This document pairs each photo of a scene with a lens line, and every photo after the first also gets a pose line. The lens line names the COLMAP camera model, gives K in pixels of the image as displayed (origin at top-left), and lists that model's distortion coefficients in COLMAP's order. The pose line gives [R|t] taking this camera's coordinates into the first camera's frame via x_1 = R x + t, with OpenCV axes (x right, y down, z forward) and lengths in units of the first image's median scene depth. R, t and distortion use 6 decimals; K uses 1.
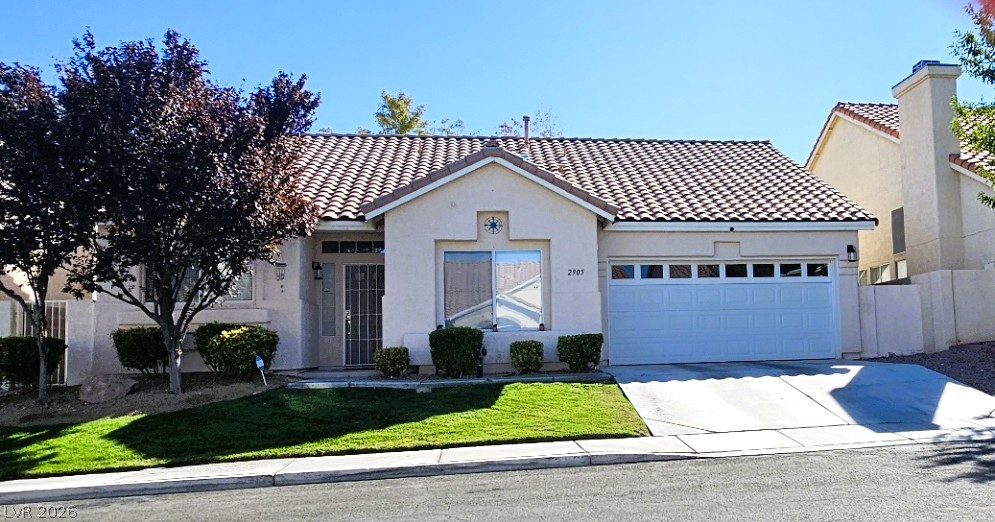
lens RADIAL K [[848.8, 0, 497.5], [0, 848.8, 261.0], [0, 0, 1]] dist [0.011598, 0.002807]
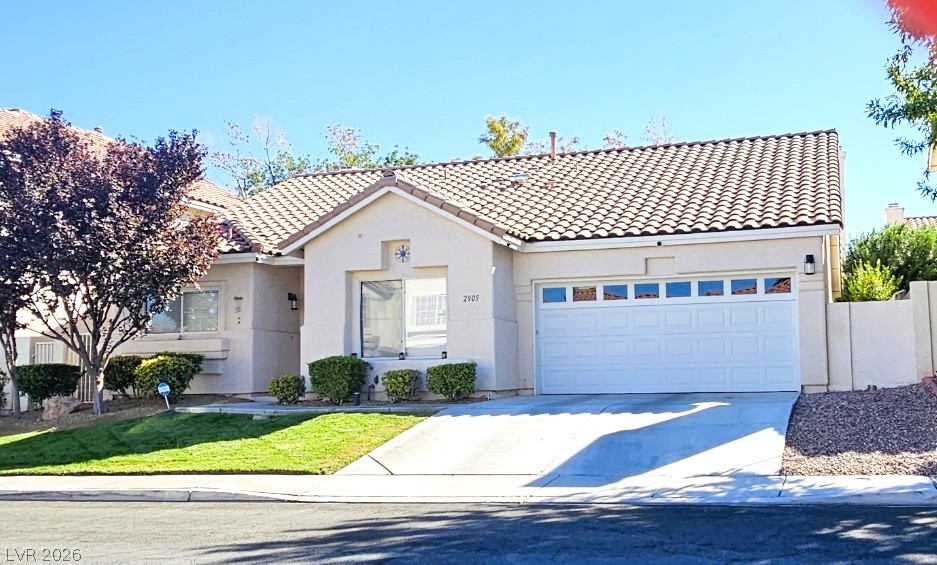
lens RADIAL K [[870.8, 0, 593.2], [0, 870.8, 280.3], [0, 0, 1]] dist [0.007460, 0.013016]
pose [[0.908169, -0.032897, -0.417309, 0.641106], [0.039737, 0.999180, 0.007711, -0.009622], [0.416714, -0.023586, 0.908732, 0.158645]]
